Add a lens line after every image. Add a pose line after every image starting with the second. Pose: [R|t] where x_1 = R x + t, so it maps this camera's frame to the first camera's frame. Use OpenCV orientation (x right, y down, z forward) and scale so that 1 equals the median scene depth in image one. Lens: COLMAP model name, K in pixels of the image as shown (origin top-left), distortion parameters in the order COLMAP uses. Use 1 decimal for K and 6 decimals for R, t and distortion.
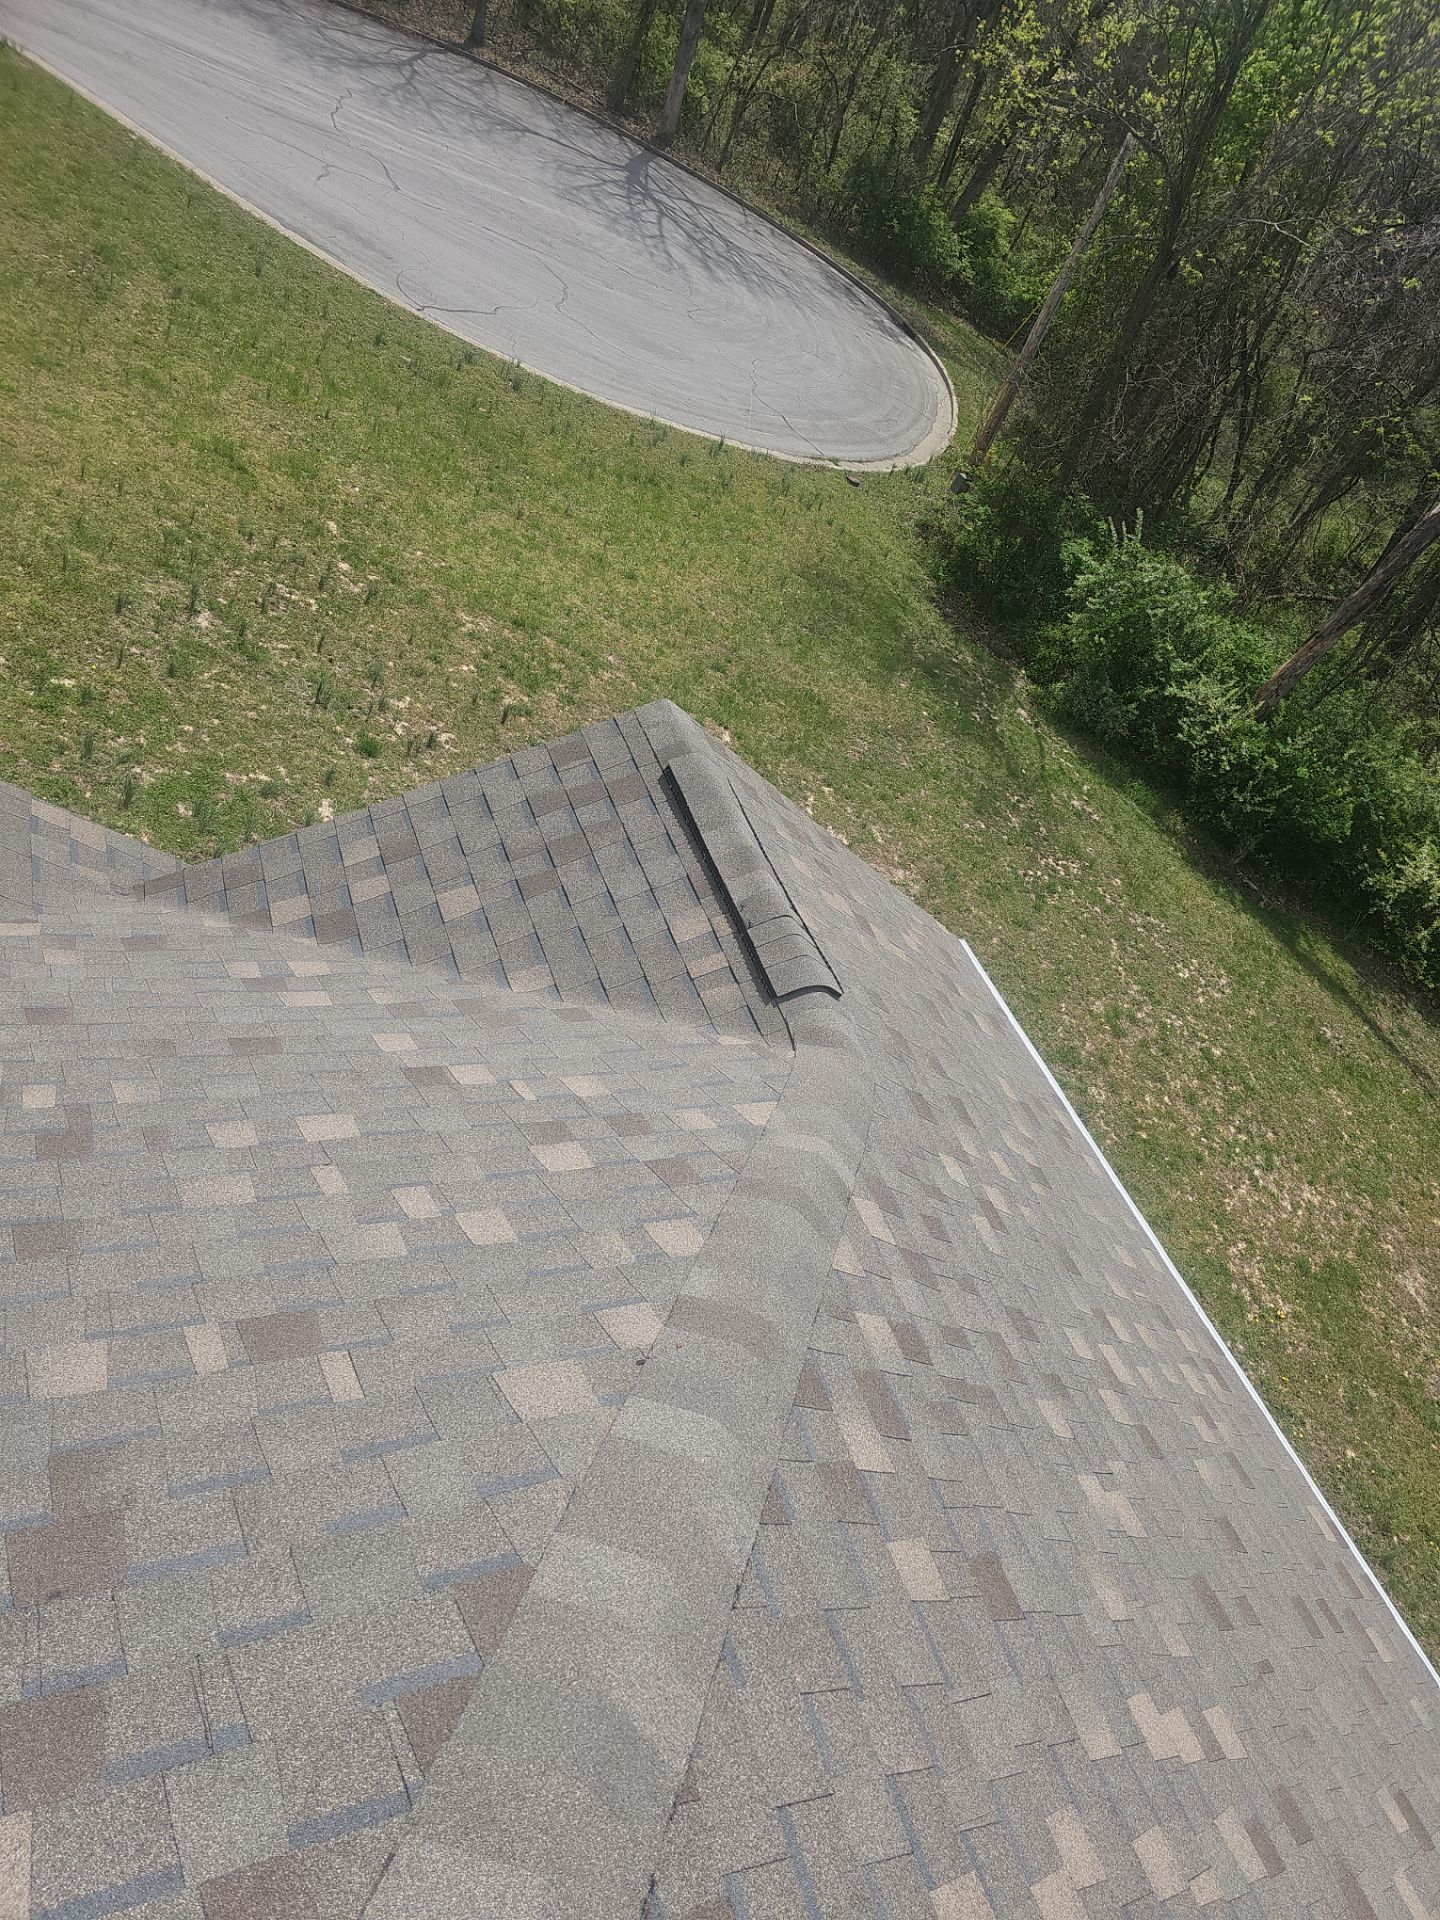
lens RADIAL K [[1216.8, 0, 723.9], [0, 1216.8, 975.5], [0, 0, 1]] dist [0.021012, -0.005260]
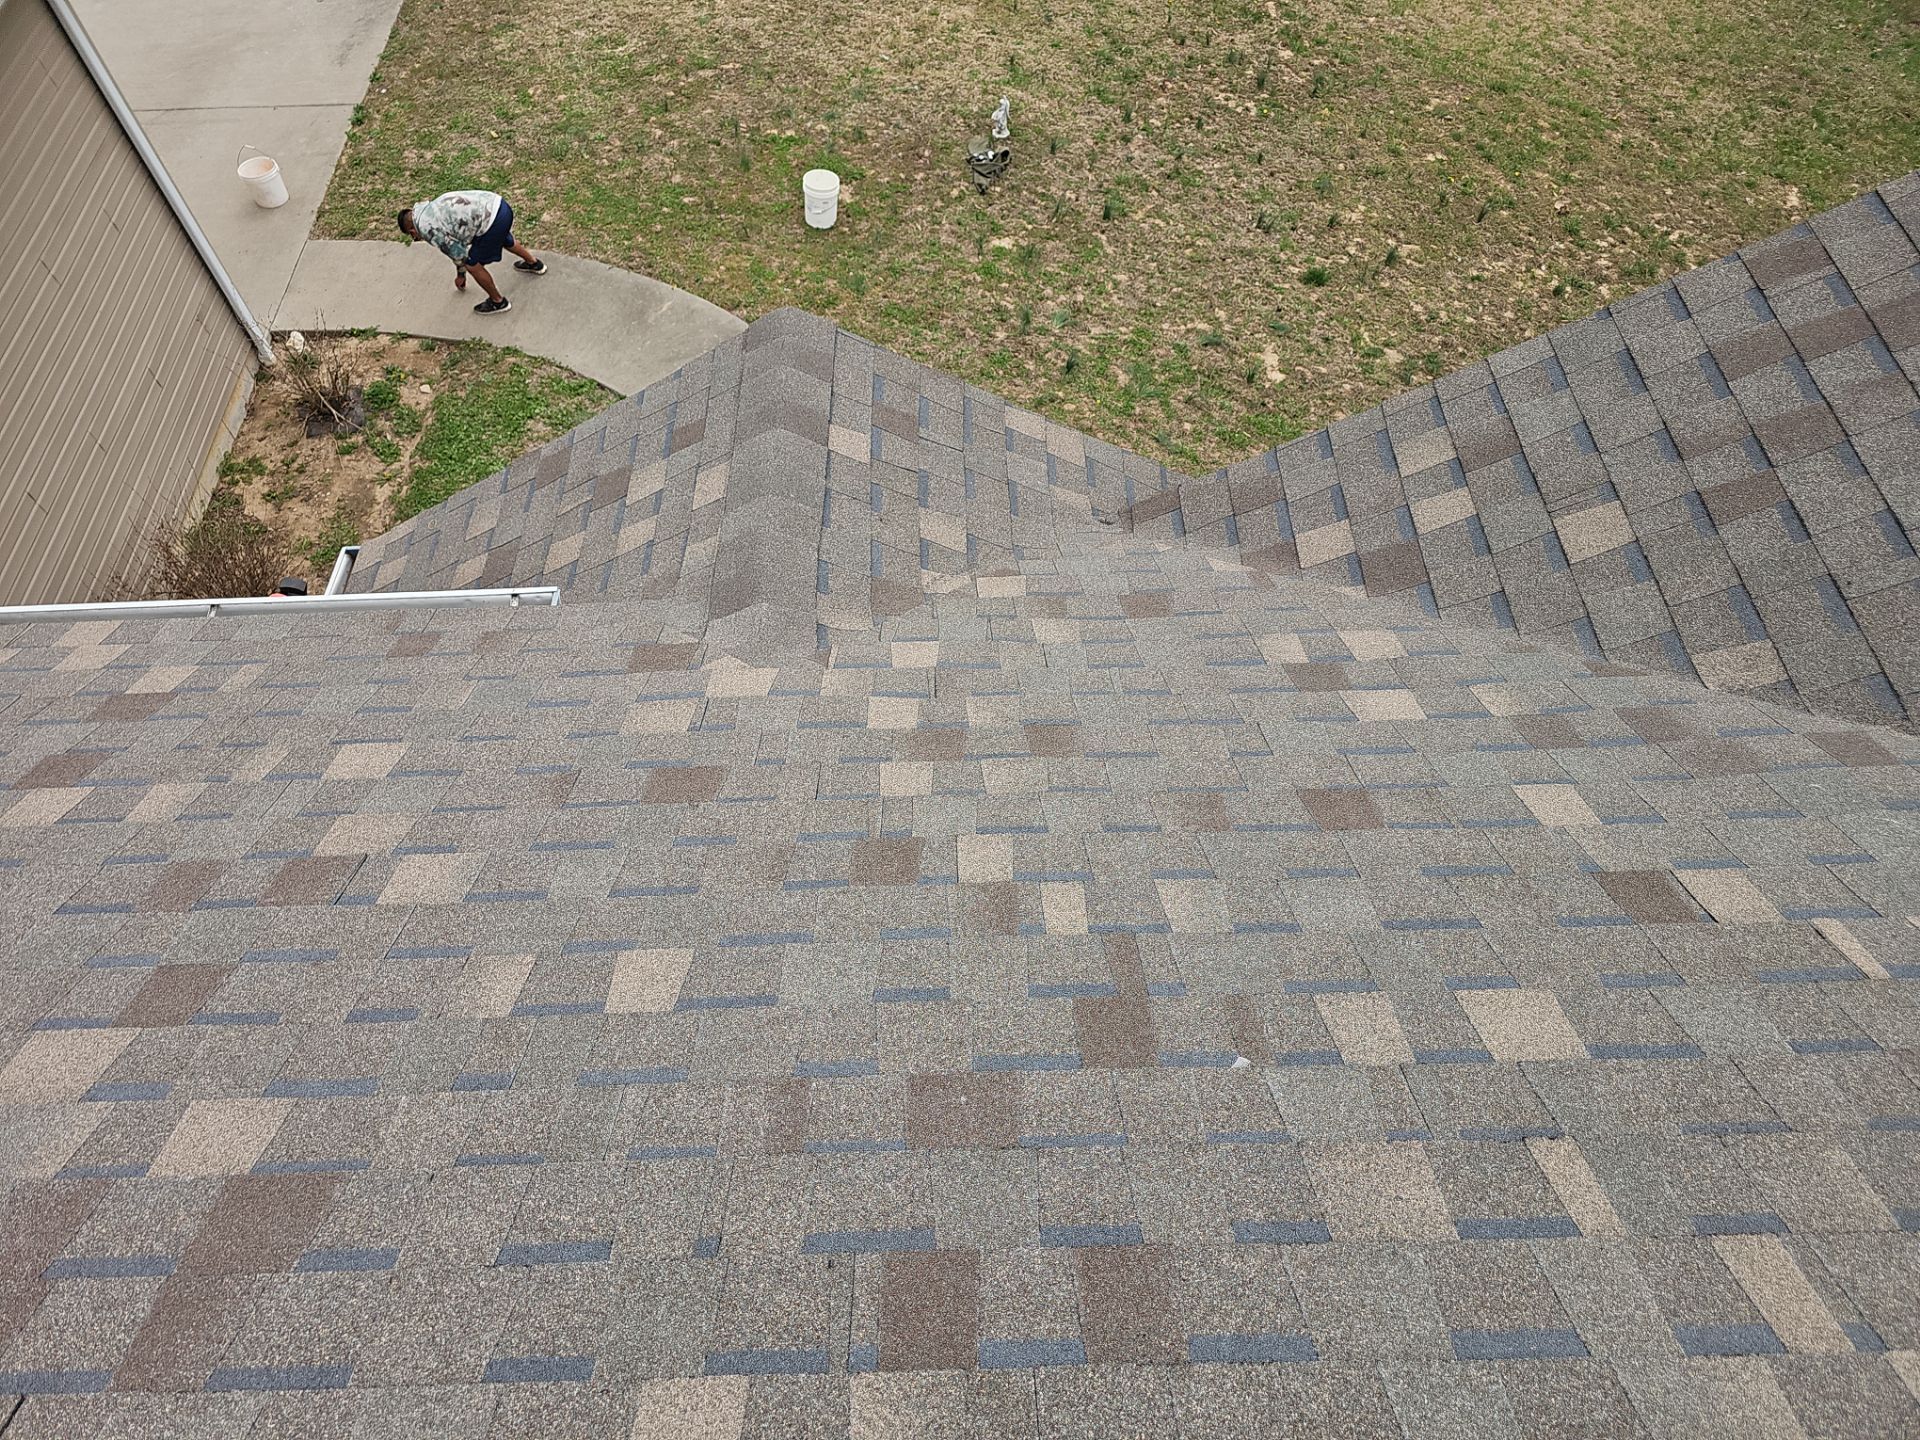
lens RADIAL K [[1216.8, 0, 951.2], [0, 1216.8, 715.1], [0, 0, 1]] dist [0.021012, -0.005260]
pose [[0.866241, 0.066128, -0.495232, -0.179259], [0.018417, 0.986303, 0.163914, -0.074273], [0.499287, -0.151109, 0.853158, 0.256002]]
